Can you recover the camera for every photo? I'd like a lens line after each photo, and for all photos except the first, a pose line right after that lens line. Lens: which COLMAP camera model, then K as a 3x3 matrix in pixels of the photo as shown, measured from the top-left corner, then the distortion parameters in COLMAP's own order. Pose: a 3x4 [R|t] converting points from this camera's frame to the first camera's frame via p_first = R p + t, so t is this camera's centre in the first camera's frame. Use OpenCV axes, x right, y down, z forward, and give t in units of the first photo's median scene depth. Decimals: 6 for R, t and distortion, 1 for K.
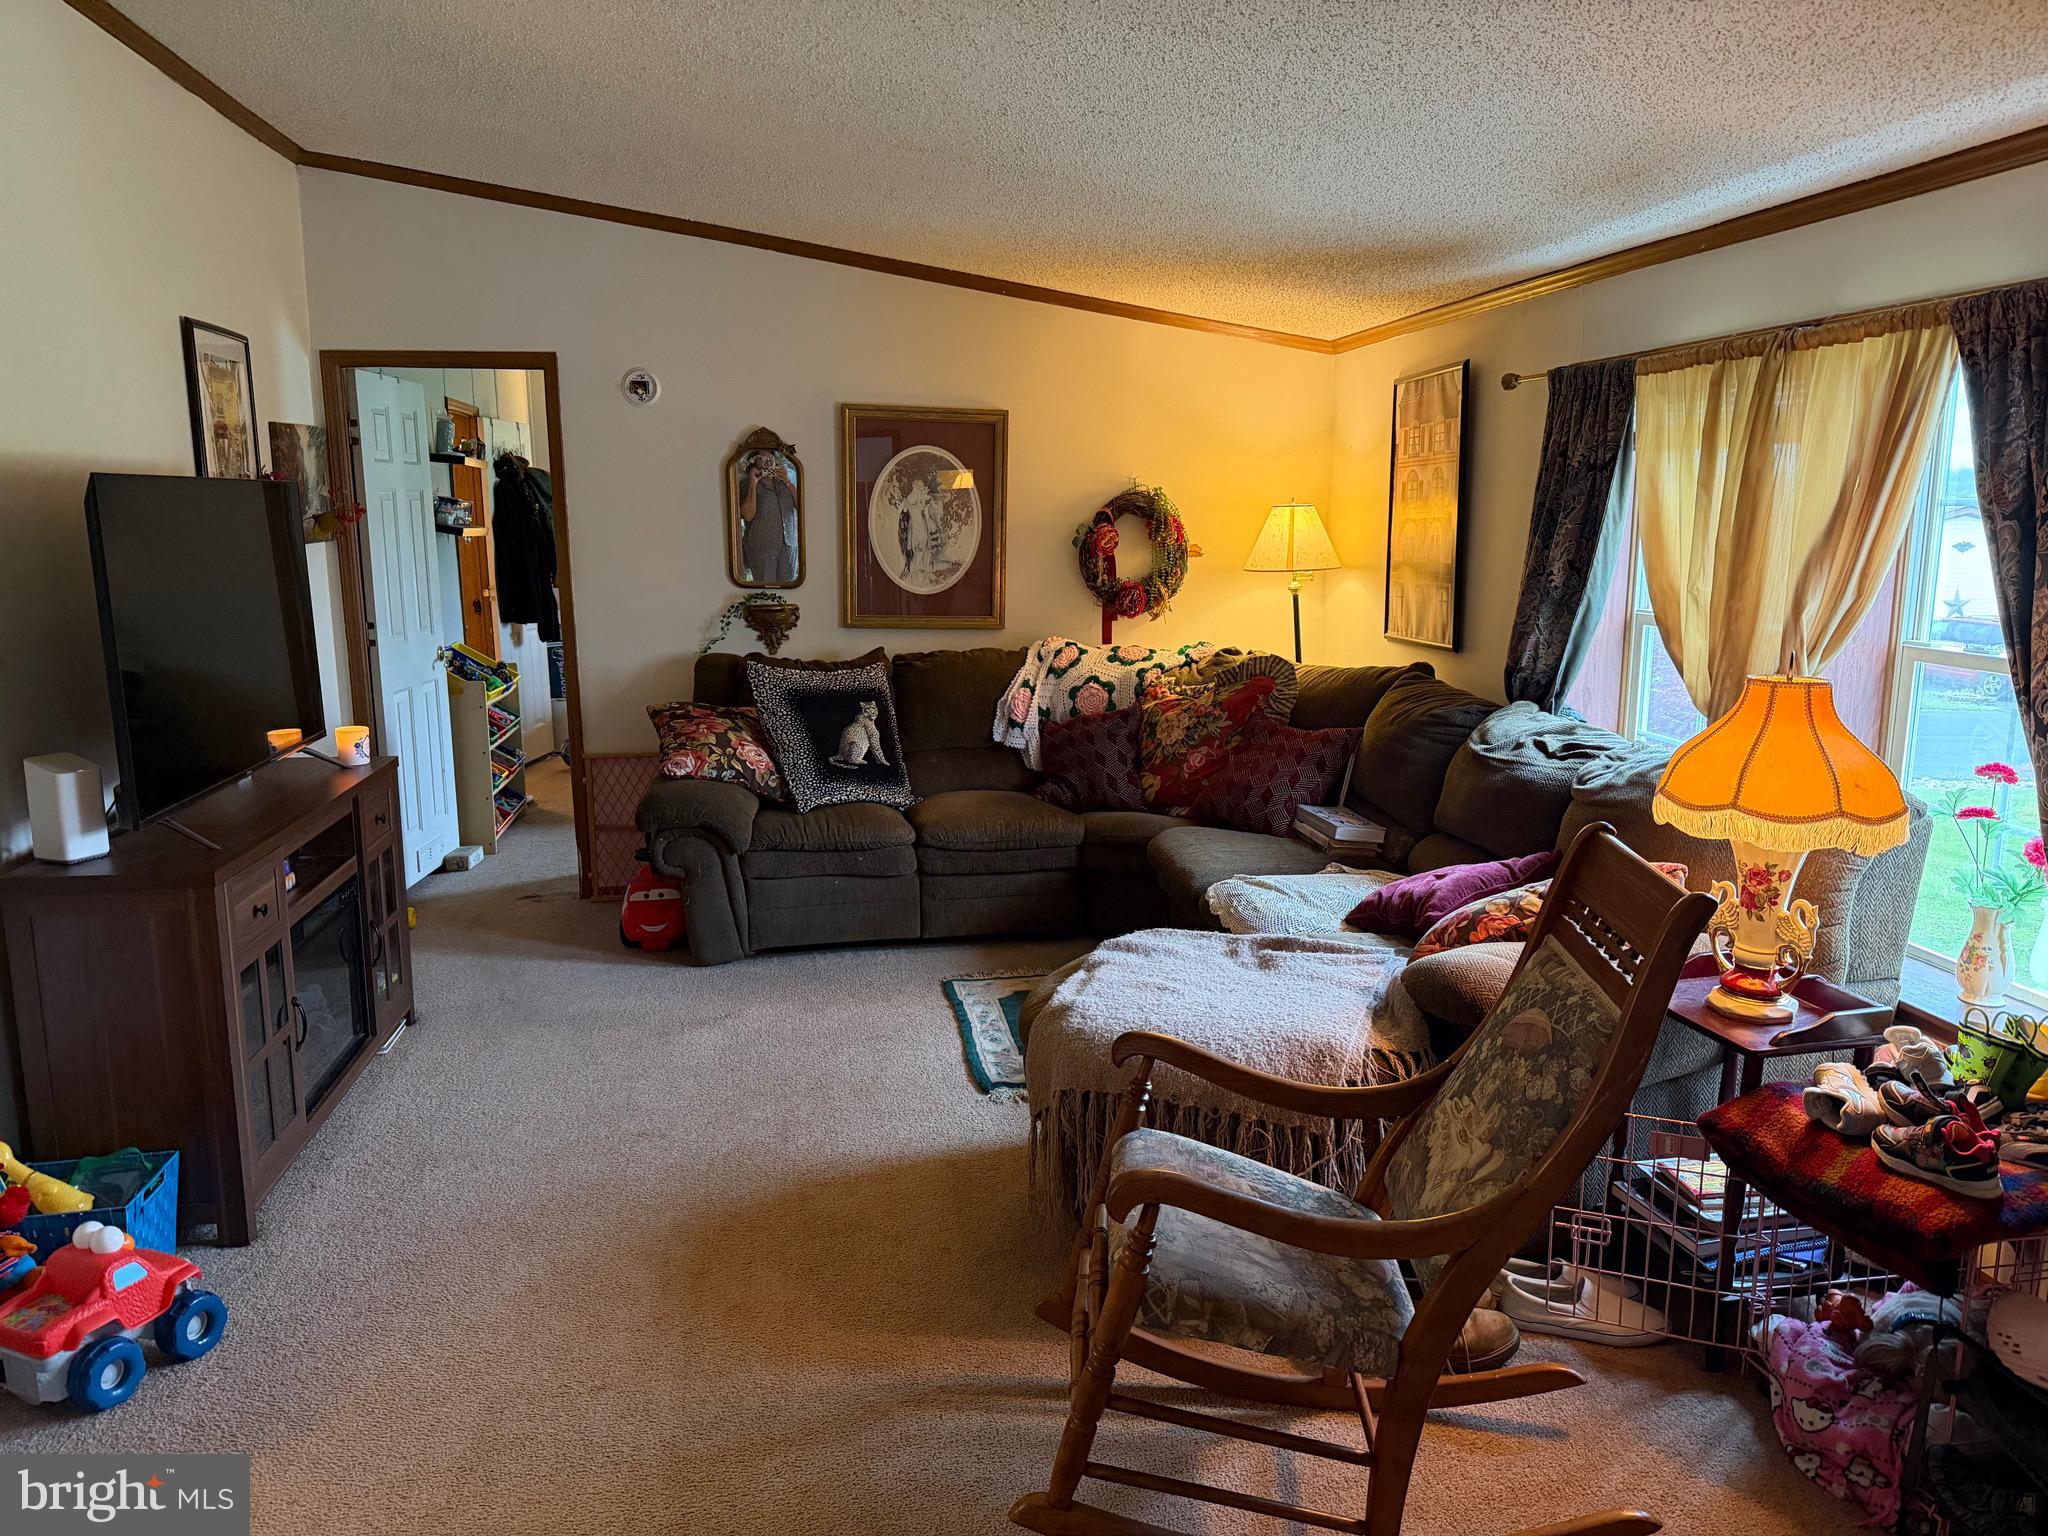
lens RADIAL K [[1412.4, 0, 1024.0], [0, 1412.4, 768.0], [0, 0, 1]] dist [0.108988, -0.180061]
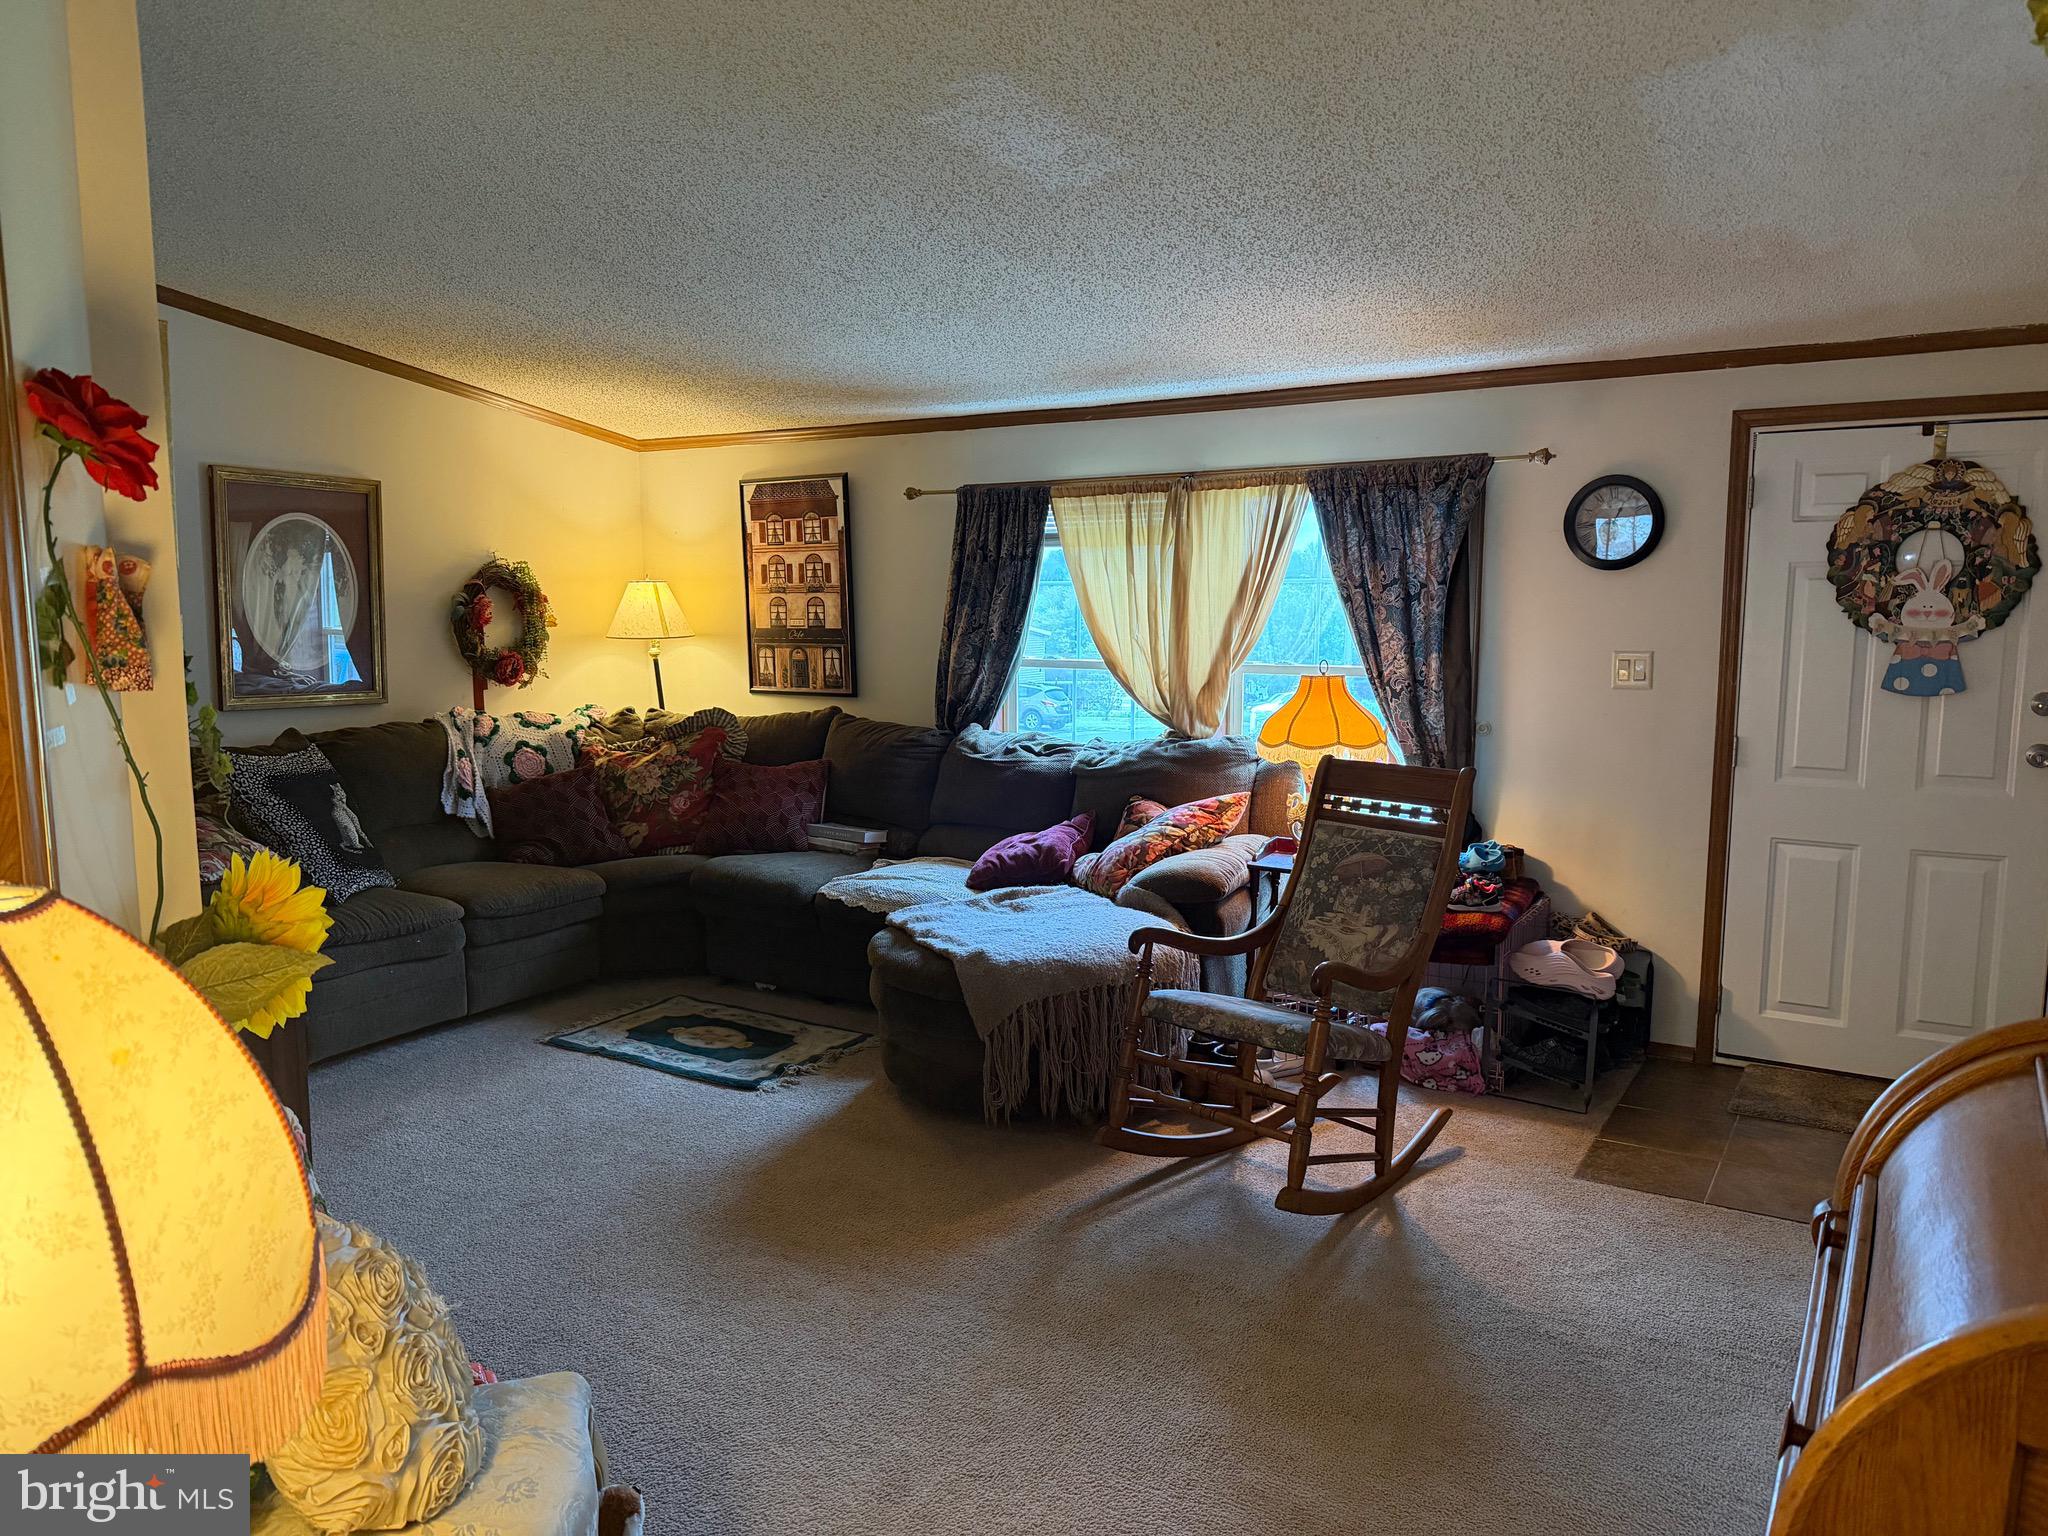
lens RADIAL K [[1422.1, 0, 1024.0], [0, 1422.1, 768.0], [0, 0, 1]] dist [0.002393, -0.000344]
pose [[0.659458, -0.087088, 0.746680, -0.525446], [0.131054, 0.991375, -0.000118, 0.002298], [-0.740230, 0.097933, 0.665183, 0.046163]]
